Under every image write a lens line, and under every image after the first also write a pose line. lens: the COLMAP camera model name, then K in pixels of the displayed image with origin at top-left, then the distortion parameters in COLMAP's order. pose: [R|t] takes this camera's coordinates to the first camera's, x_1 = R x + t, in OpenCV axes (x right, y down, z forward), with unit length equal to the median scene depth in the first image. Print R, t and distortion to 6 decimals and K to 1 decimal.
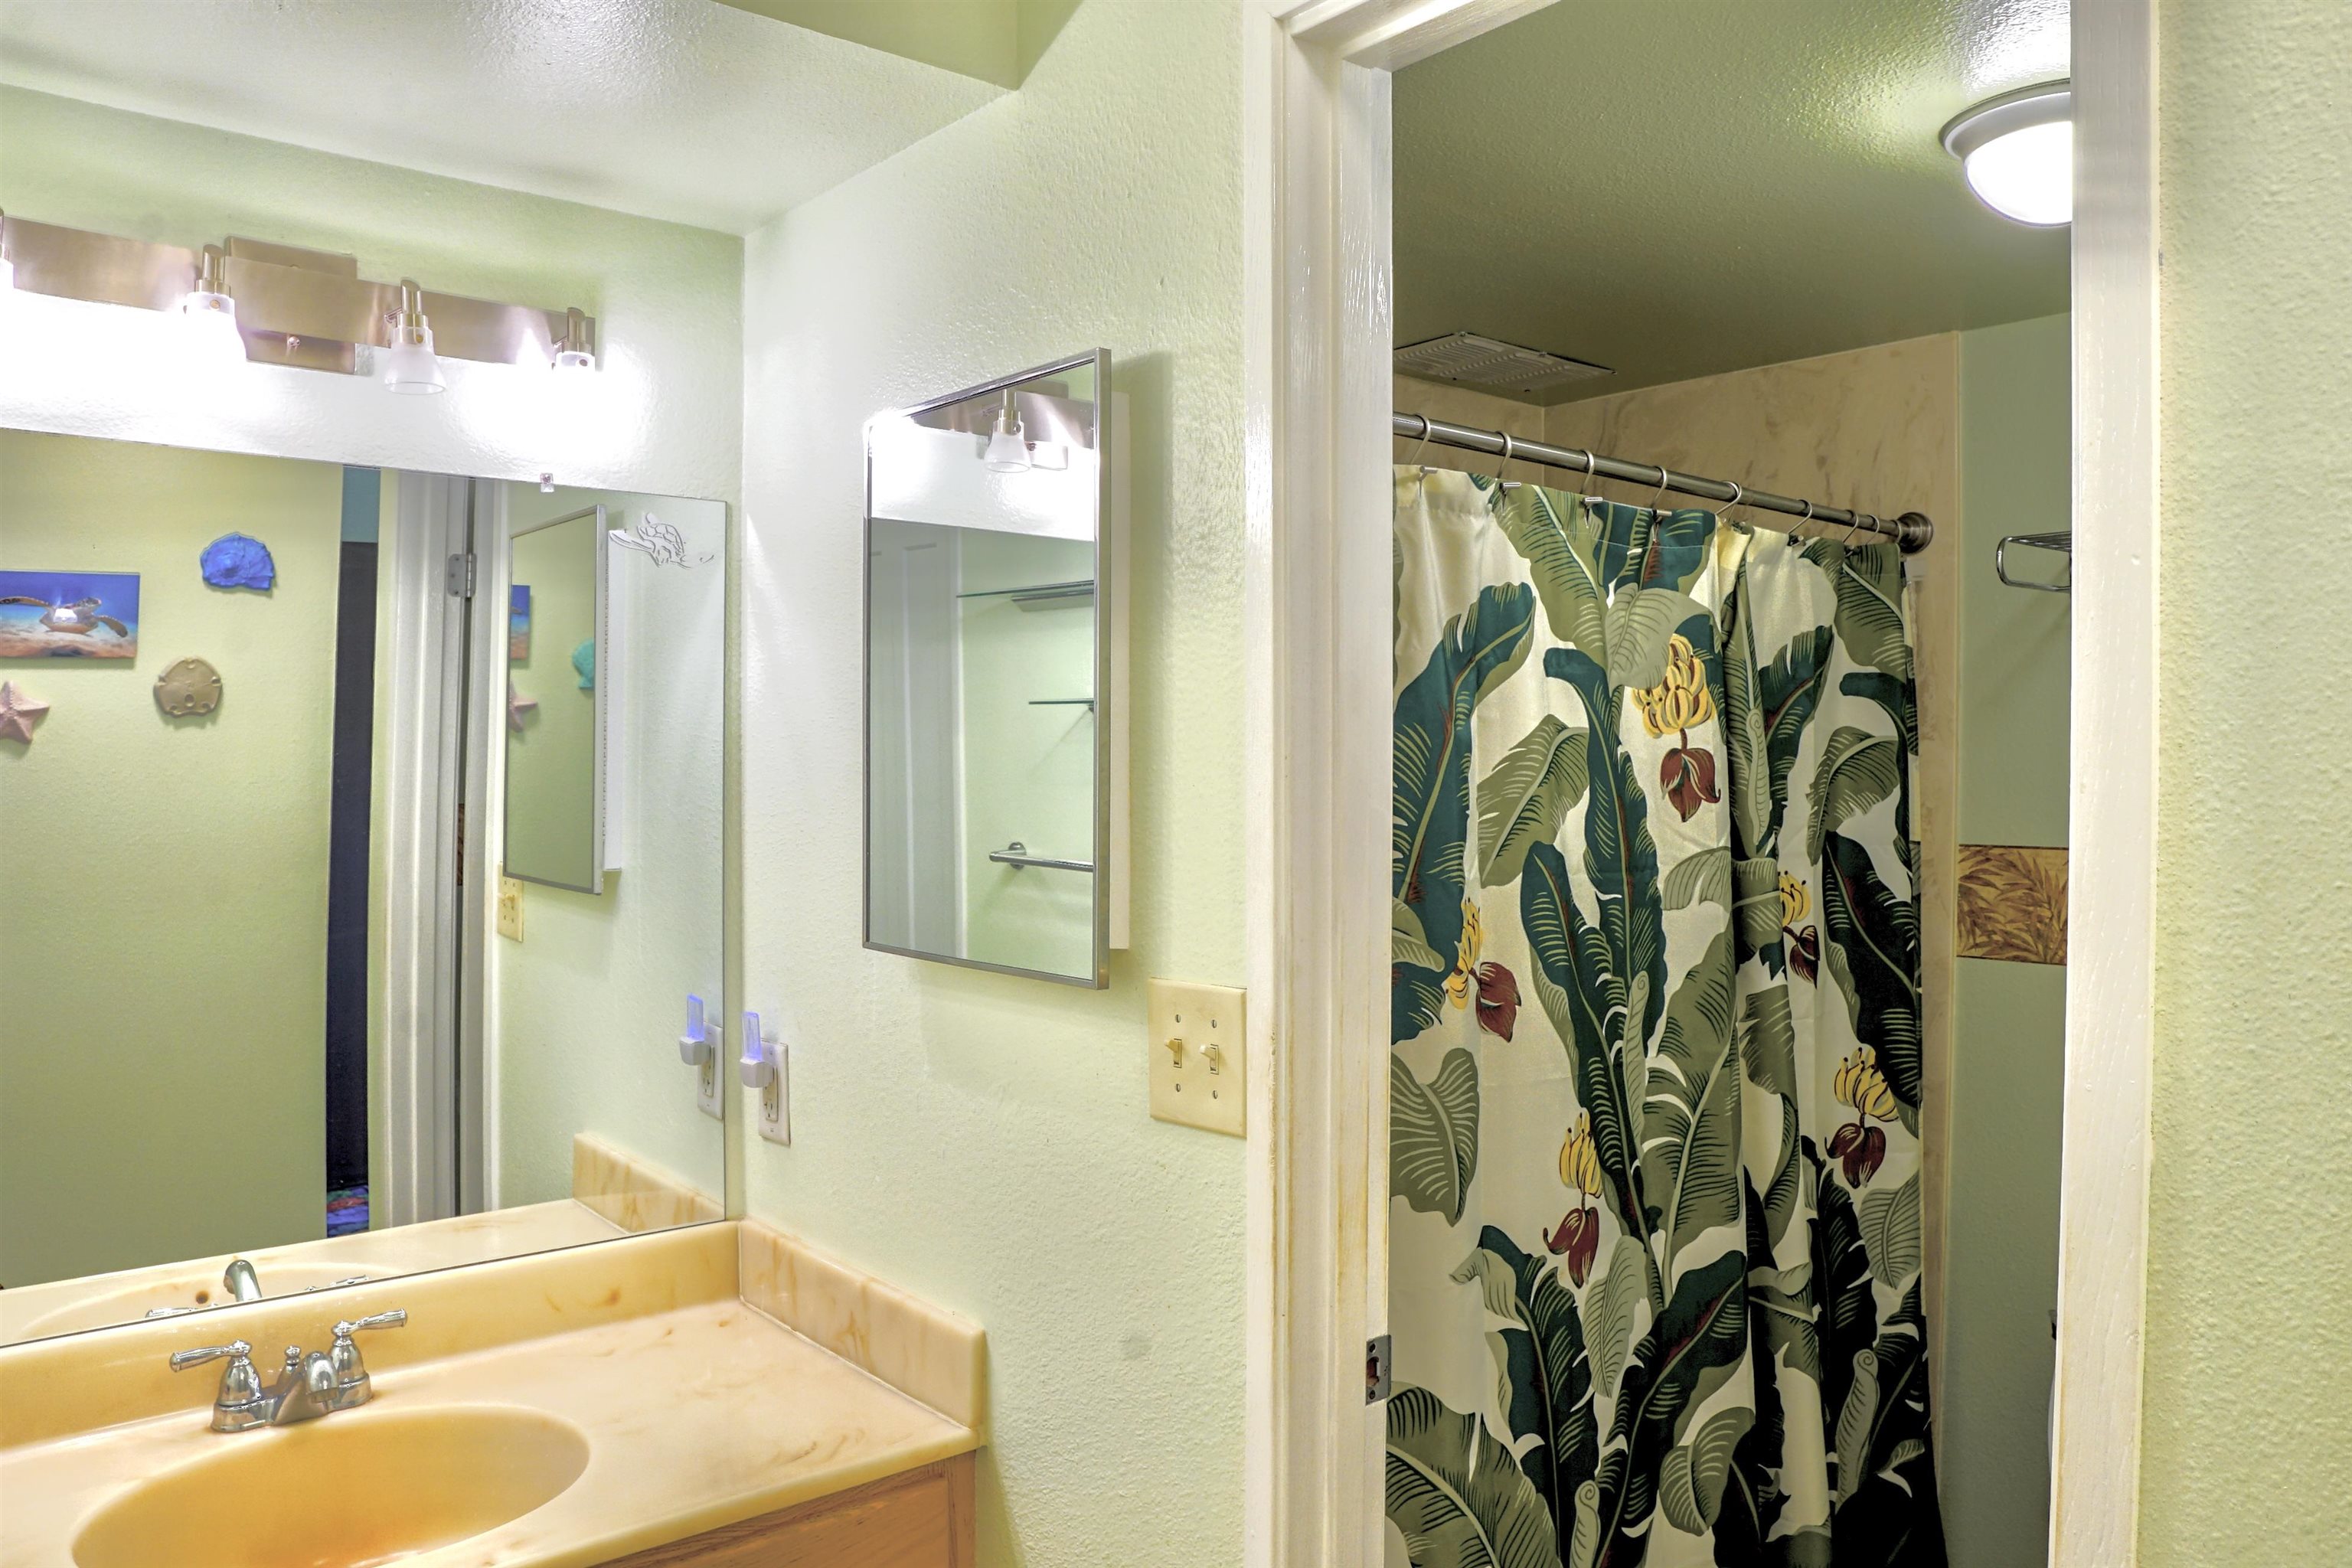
lens RADIAL K [[1674.6, 0, 1178.7], [0, 1674.6, 796.8], [0, 0, 1]] dist [-0.111587, 0.073652]
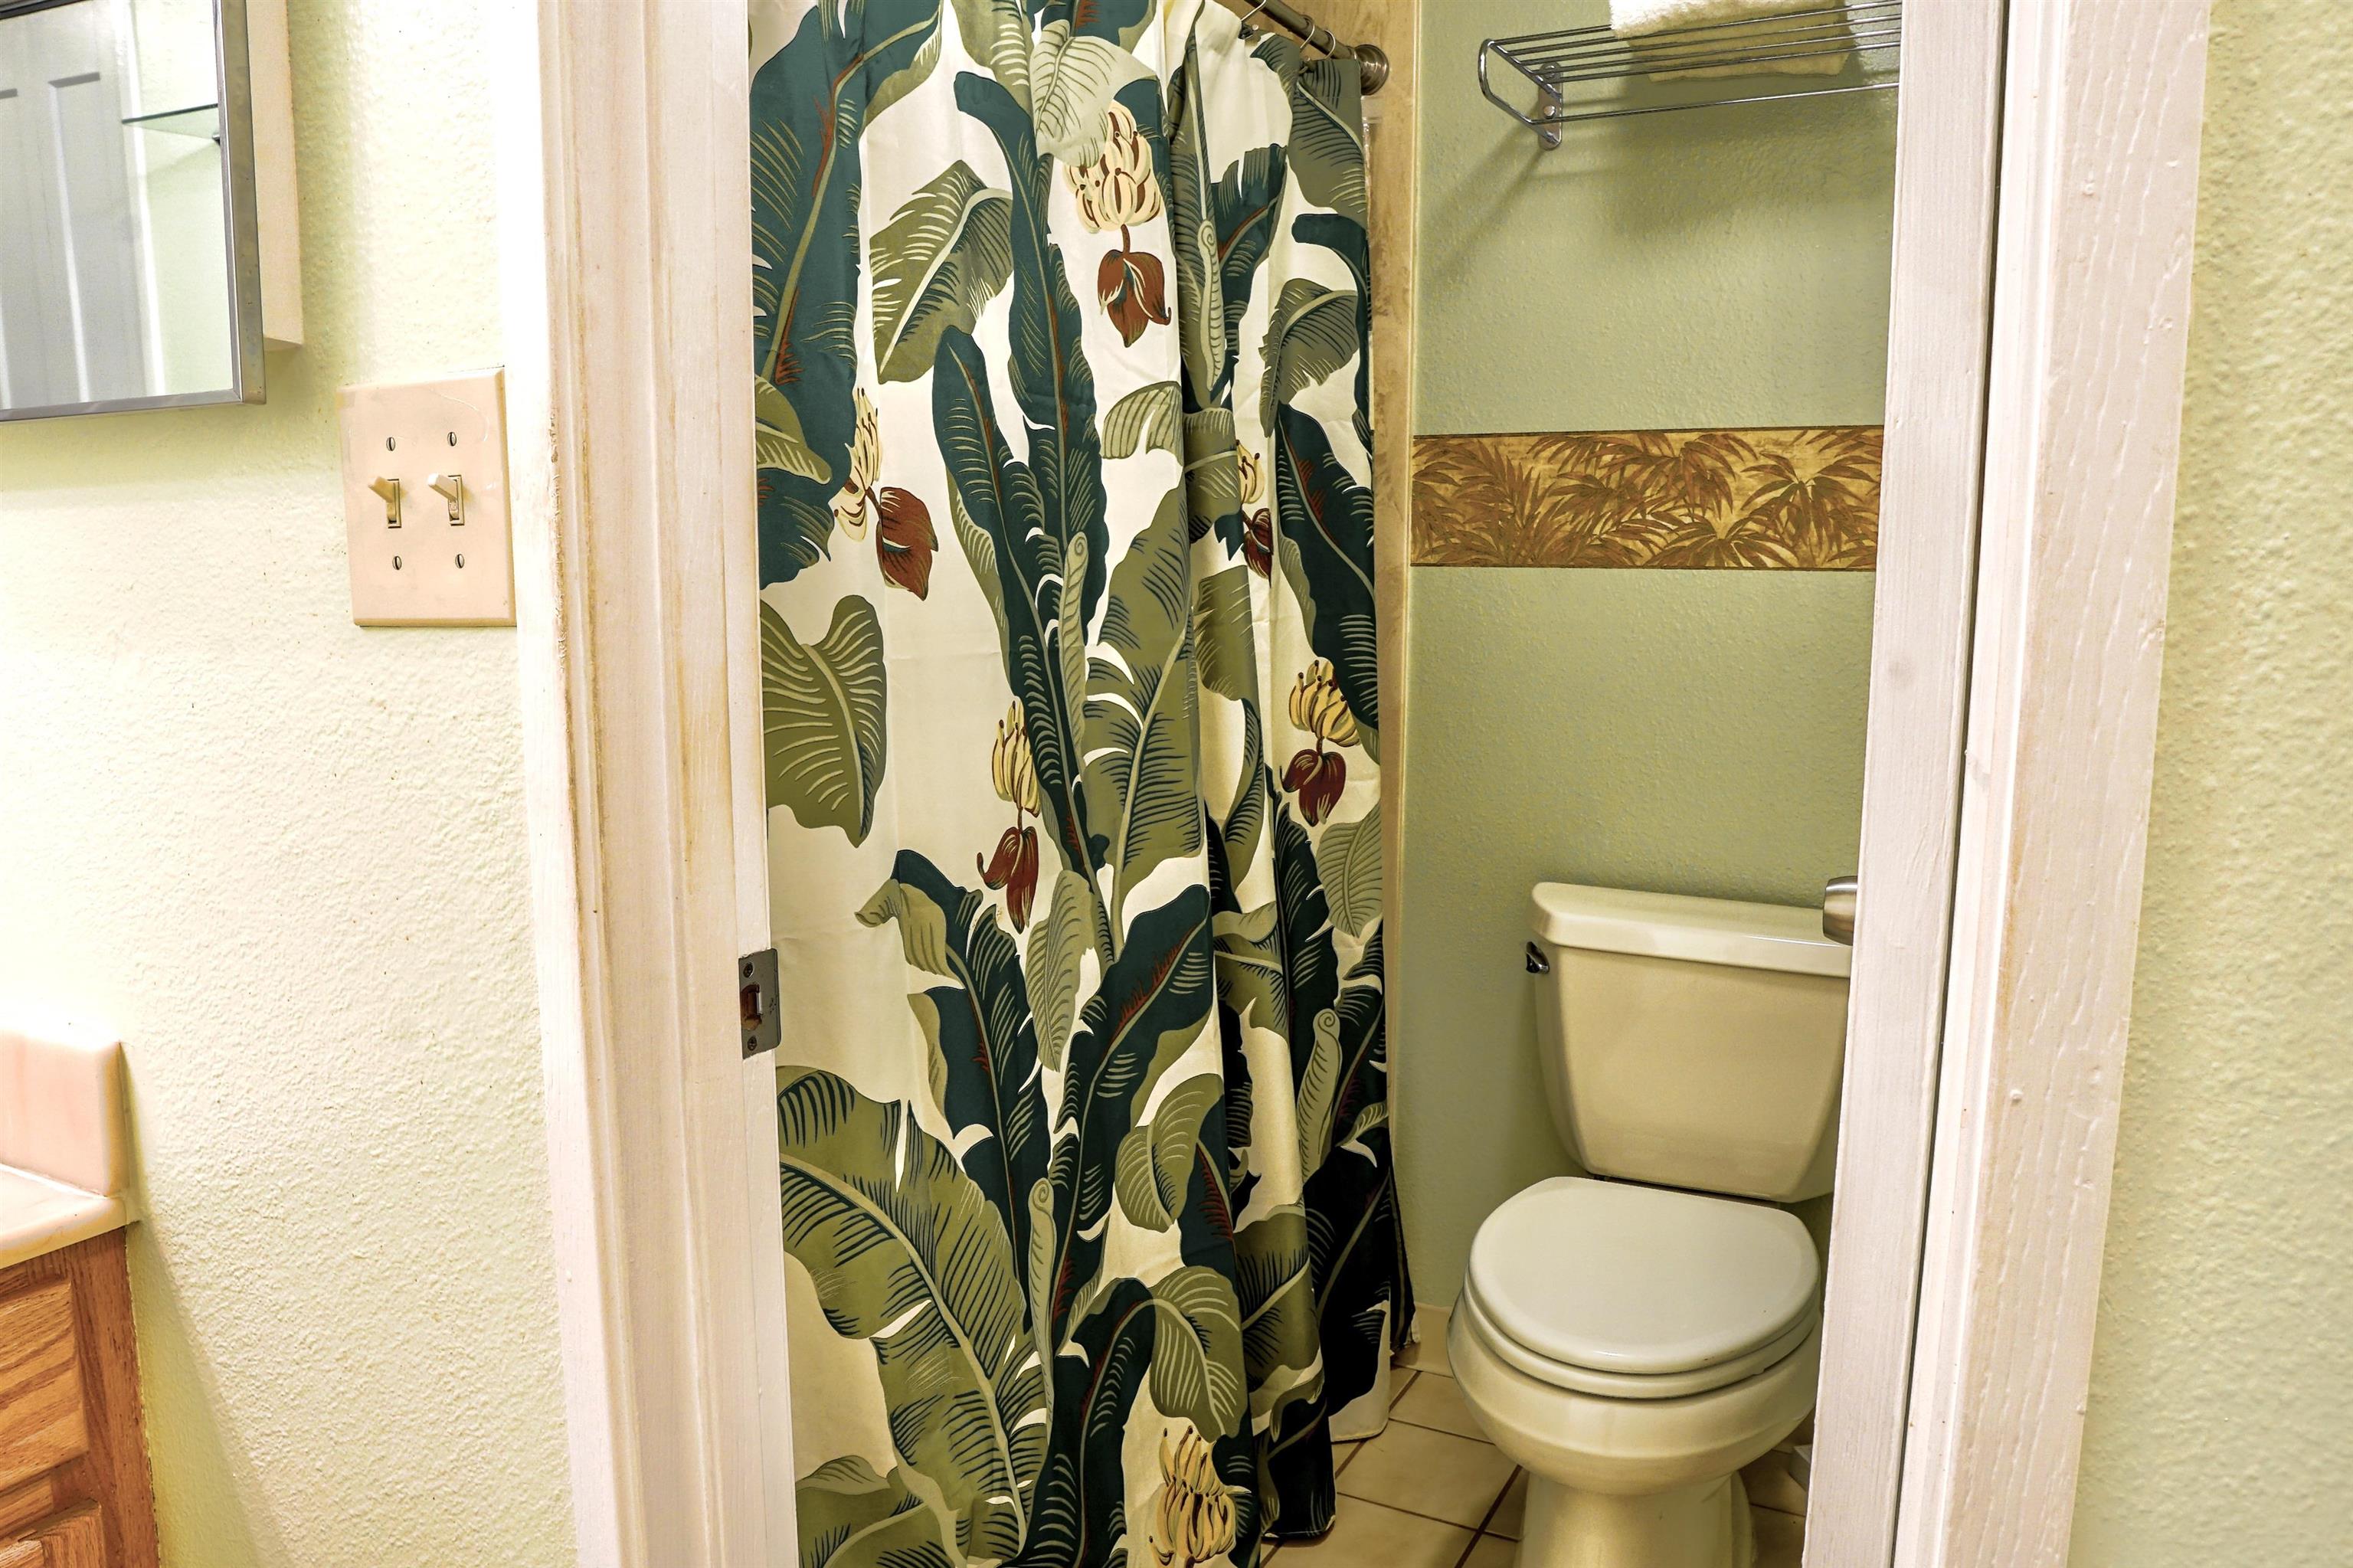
lens RADIAL K [[1675.3, 0, 1179.2], [0, 1675.3, 796.8], [0, 0, 1]] dist [-0.111587, 0.073652]
pose [[0.927945, -0.051574, 0.369132, 0.026689], [0.006180, 0.992373, 0.123114, 0.130159], [-0.372666, -0.111962, 0.921187, 0.244884]]
